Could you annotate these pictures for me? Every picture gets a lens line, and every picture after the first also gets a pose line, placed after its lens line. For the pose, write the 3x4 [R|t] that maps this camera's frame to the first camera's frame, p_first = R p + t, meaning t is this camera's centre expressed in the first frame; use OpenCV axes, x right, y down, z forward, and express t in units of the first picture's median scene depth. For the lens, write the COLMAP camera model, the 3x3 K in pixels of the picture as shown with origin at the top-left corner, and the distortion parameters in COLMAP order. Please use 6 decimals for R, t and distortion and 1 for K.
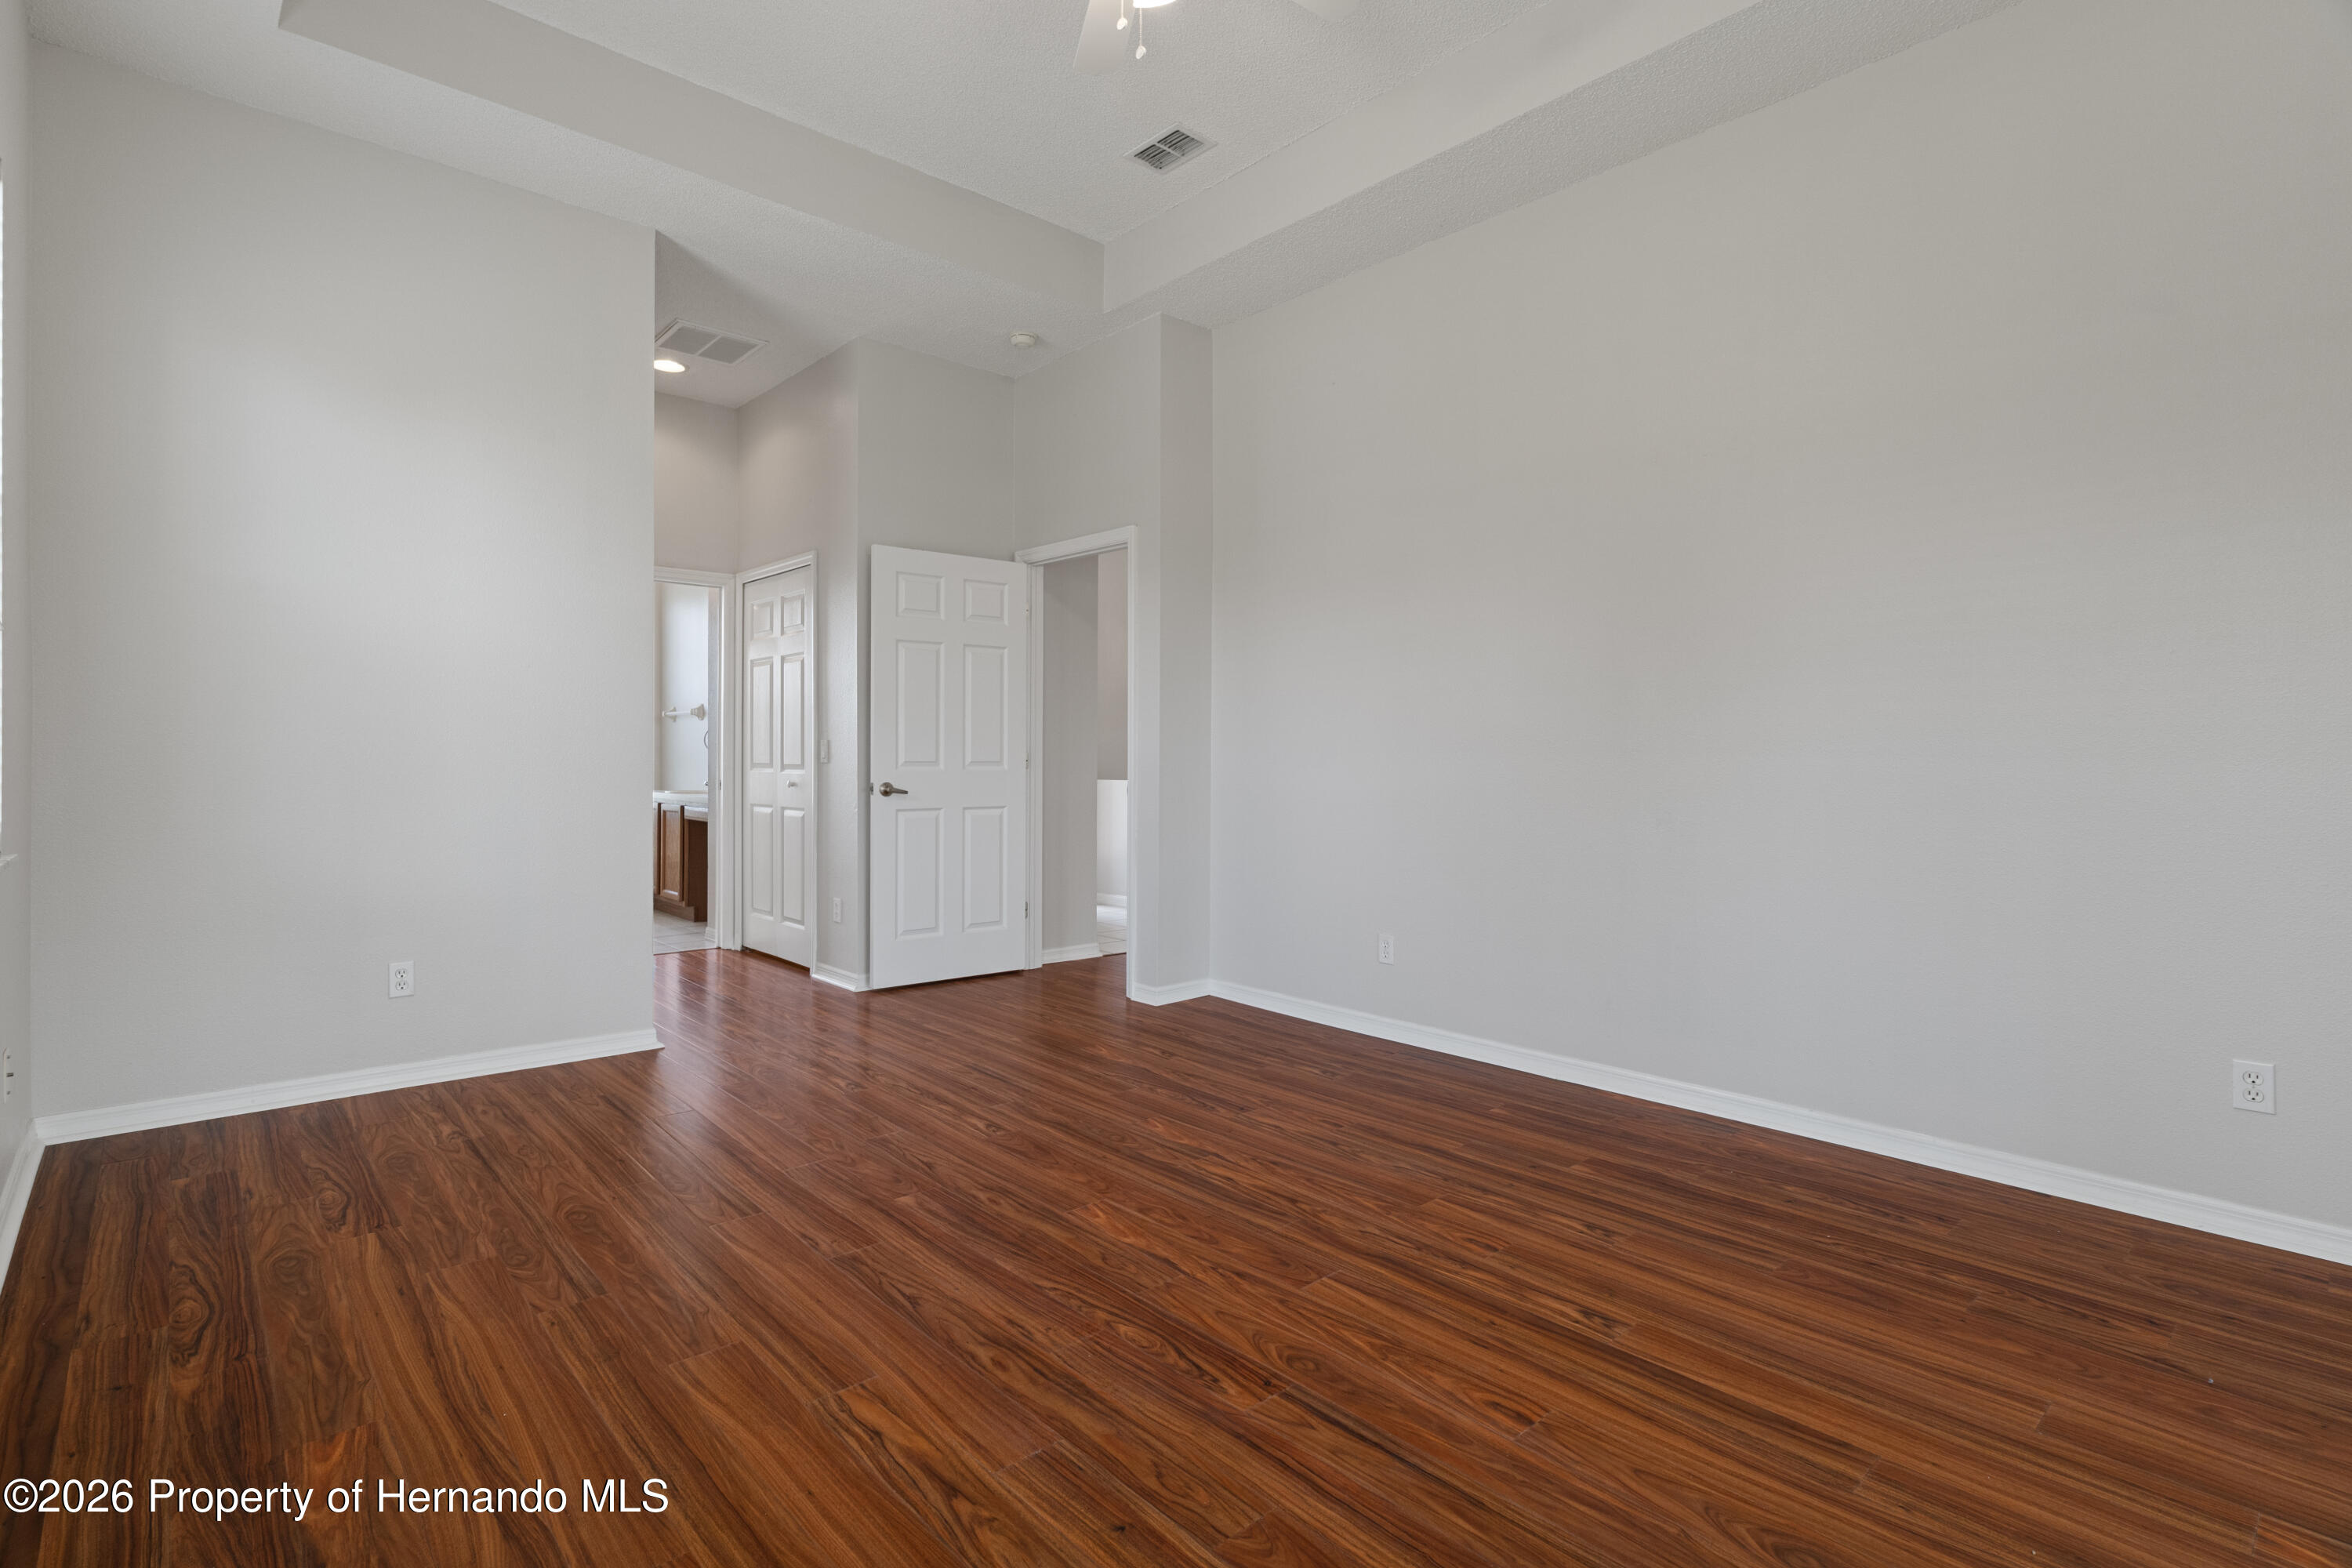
lens RADIAL K [[1146.6, 0, 1176.0], [0, 1146.6, 766.7], [0, 0, 1]] dist [0.003003, -0.000860]
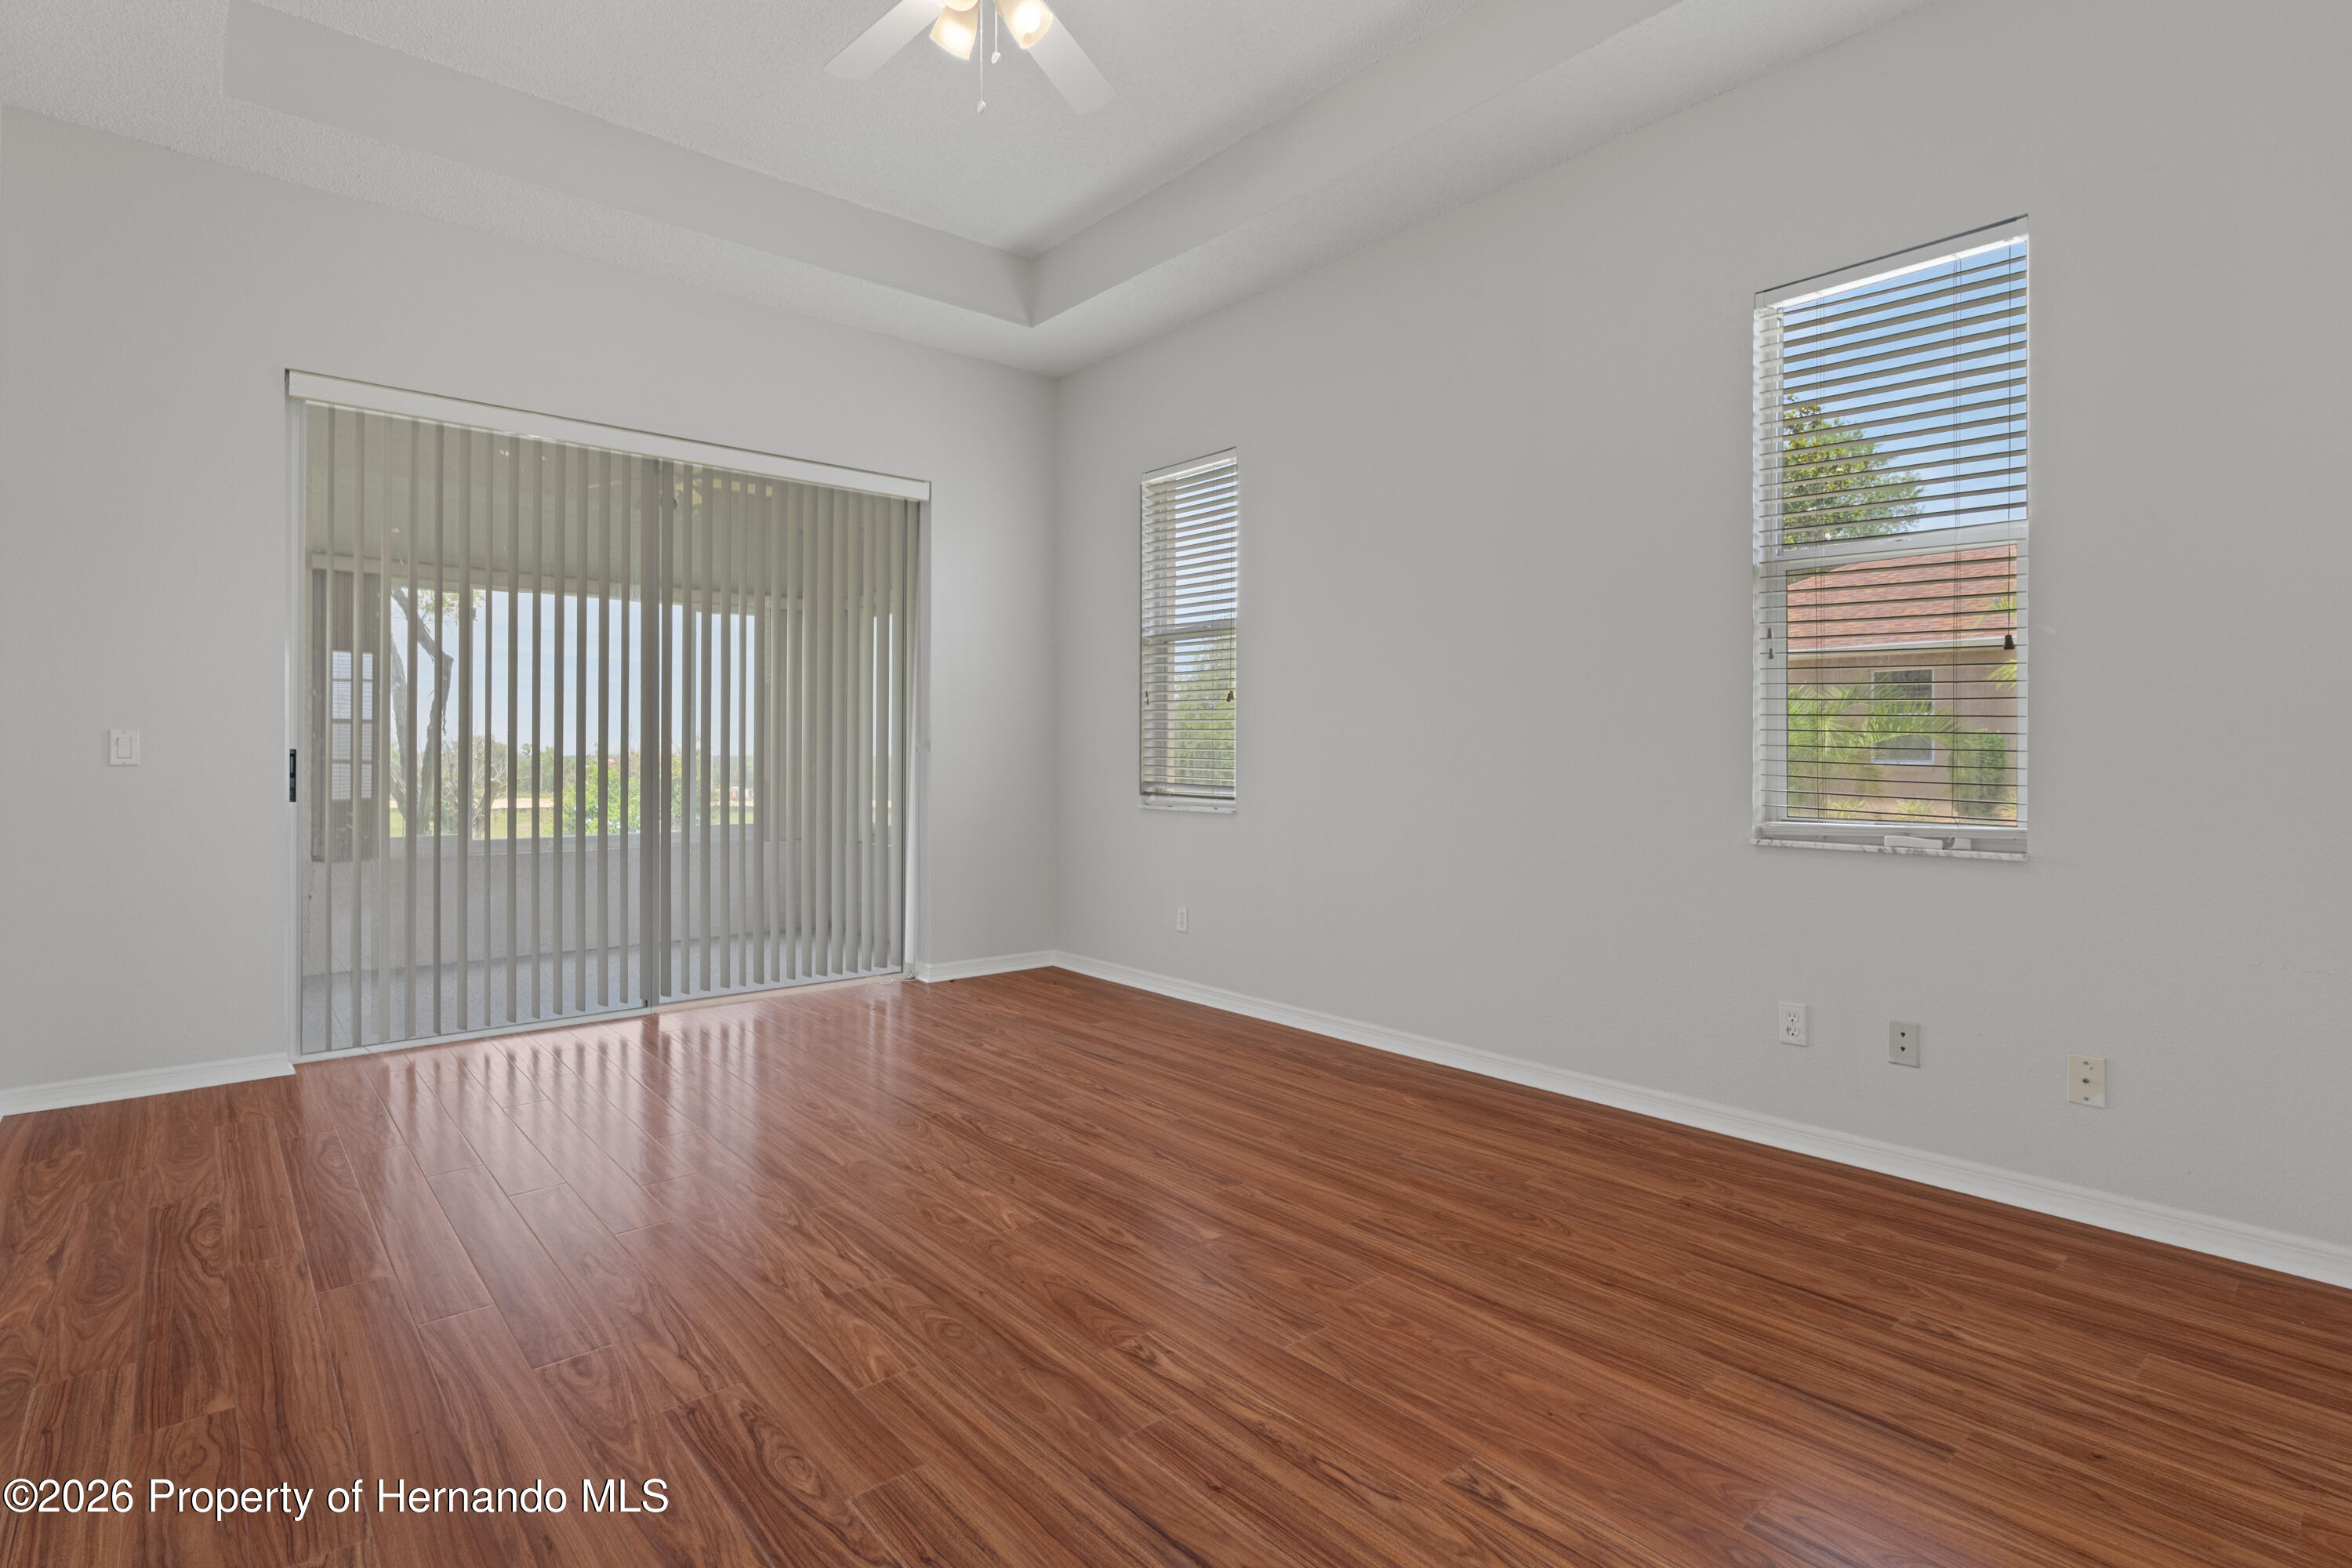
lens RADIAL K [[1146.6, 0, 1176.0], [0, 1146.6, 766.7], [0, 0, 1]] dist [0.003003, -0.000860]
pose [[-0.999764, -0.010534, 0.019011, -0.235048], [-0.010161, 0.999756, 0.019617, -0.020495], [-0.019213, 0.019419, -0.999627, 2.046149]]
